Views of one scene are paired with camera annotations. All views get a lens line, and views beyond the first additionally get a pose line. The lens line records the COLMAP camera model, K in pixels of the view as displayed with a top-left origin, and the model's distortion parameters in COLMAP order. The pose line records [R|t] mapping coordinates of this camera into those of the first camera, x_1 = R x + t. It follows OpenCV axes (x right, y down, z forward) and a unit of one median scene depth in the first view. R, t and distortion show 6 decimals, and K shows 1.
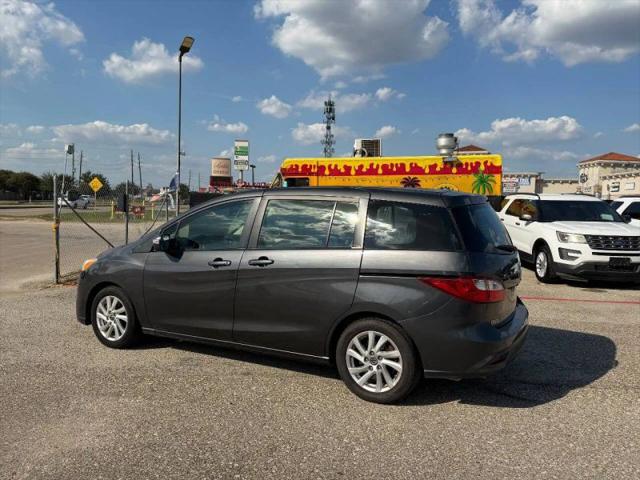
lens RADIAL K [[506.7, 0, 320.0], [0, 506.7, 240.0], [0, 0, 1]] dist [0.106121, -0.168599]
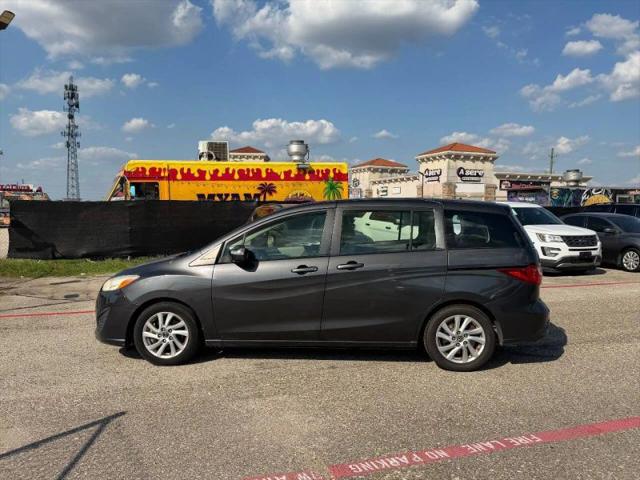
lens RADIAL K [[566.2, 0, 320.0], [0, 566.2, 240.0], [0, 0, 1]] dist [0.139486, -0.256629]
pose [[0.910619, -0.035102, 0.411754, -0.182489], [0.041633, 0.999109, -0.006900, -0.002309], [-0.411145, 0.023426, 0.911269, -0.034341]]
